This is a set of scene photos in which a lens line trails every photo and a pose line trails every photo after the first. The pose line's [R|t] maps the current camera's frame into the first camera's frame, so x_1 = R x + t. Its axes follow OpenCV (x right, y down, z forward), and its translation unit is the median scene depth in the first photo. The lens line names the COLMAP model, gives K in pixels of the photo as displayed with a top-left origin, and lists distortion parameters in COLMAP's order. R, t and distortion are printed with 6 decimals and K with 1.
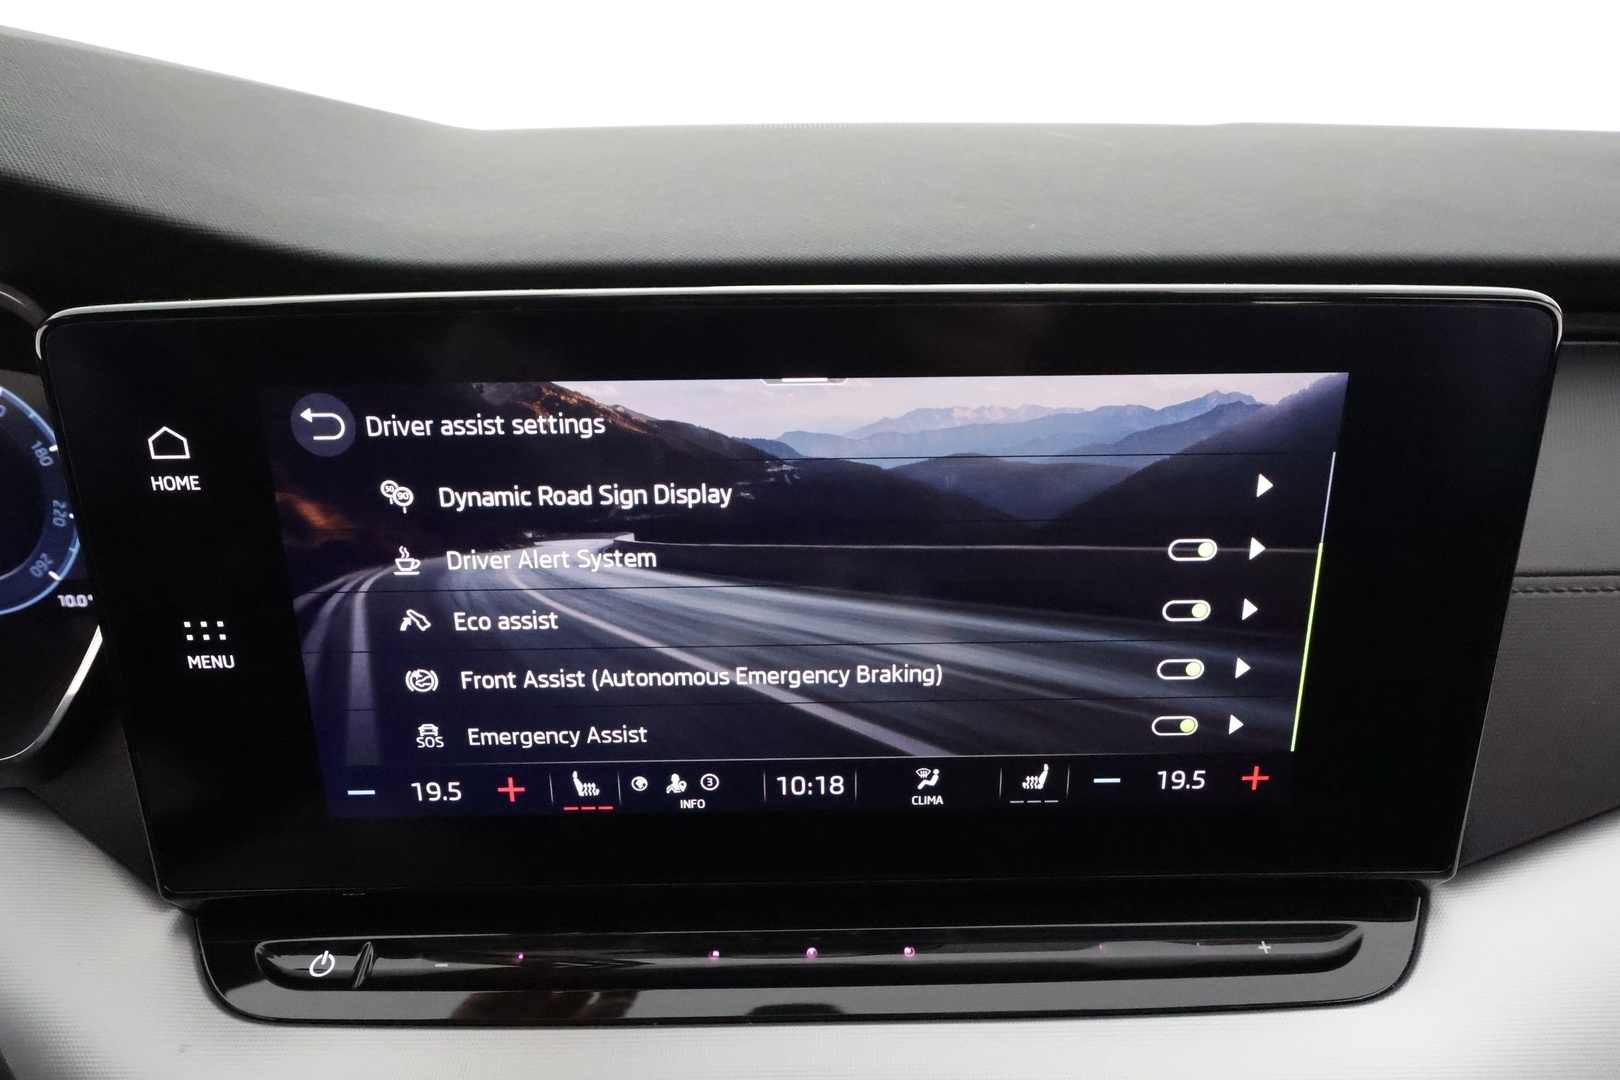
lens RADIAL K [[967.6, 0, 810.0], [0, 967.6, 540.0], [0, 0, 1]] dist [-0.001789, -0.000143]
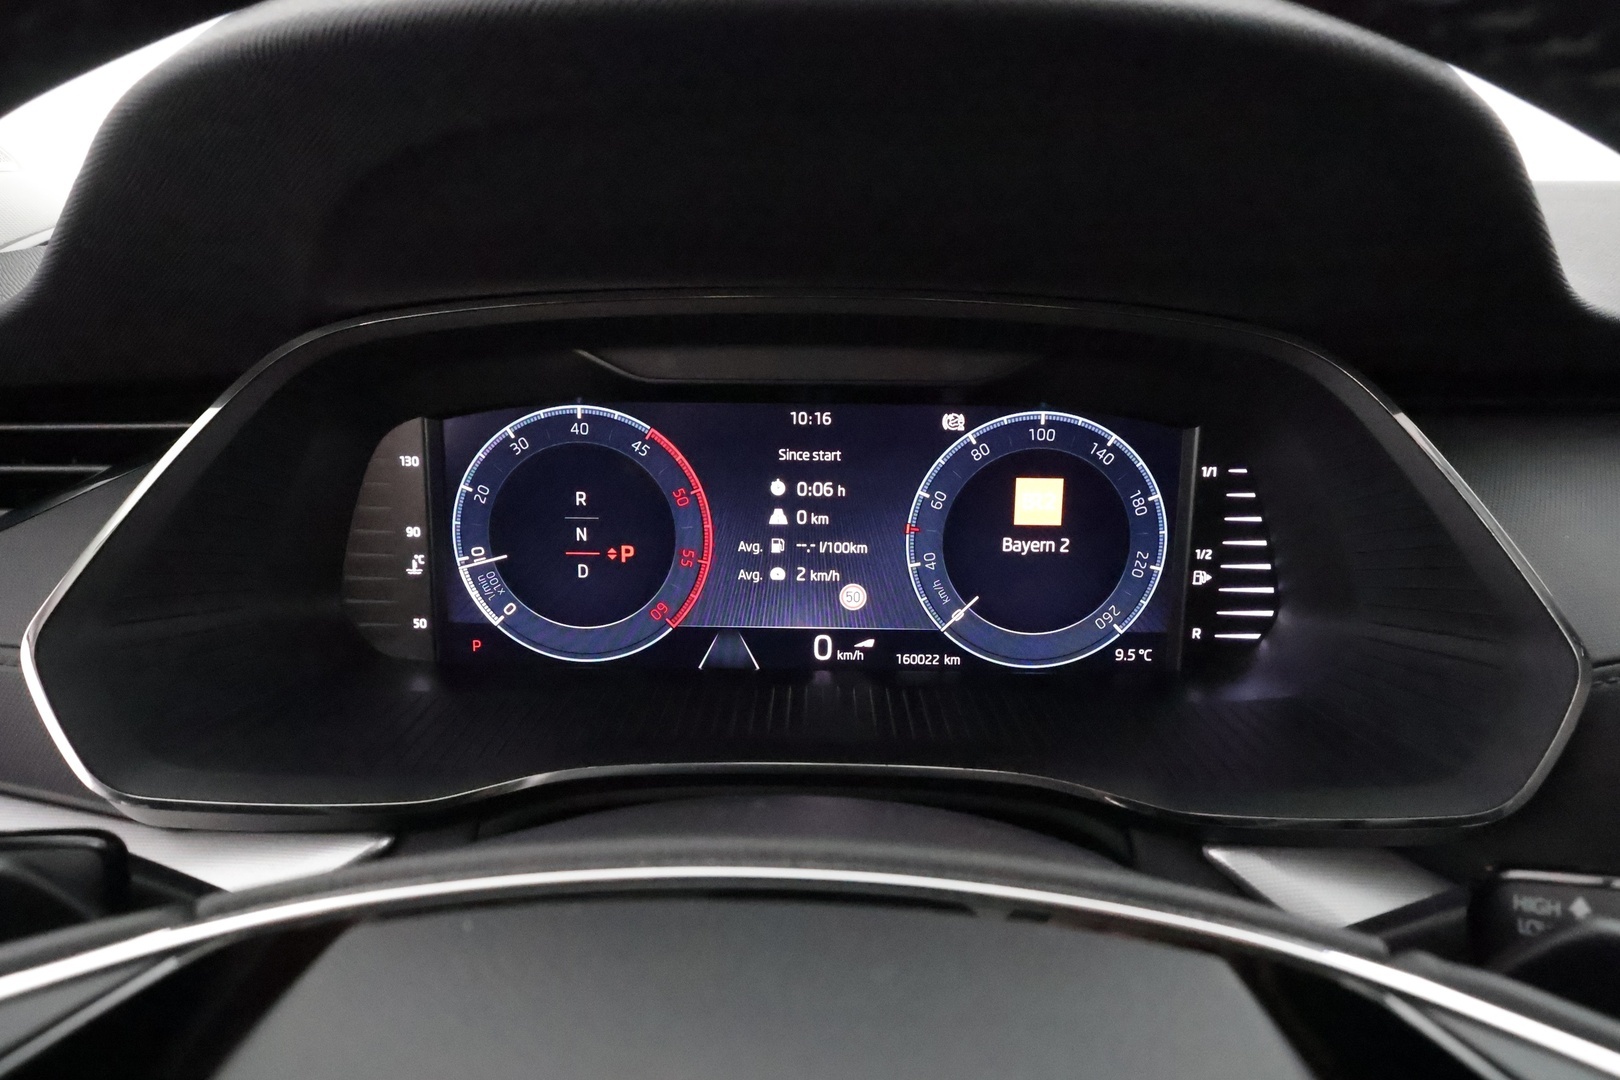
lens RADIAL K [[1046.2, 0, 810.0], [0, 1046.2, 540.0], [0, 0, 1]] dist [0.001203, 0.001475]
pose [[0.999776, 0.020794, -0.003924, -1.553501], [-0.020999, 0.997809, -0.062740, 0.029645], [0.002611, 0.062809, 0.998022, -0.073458]]
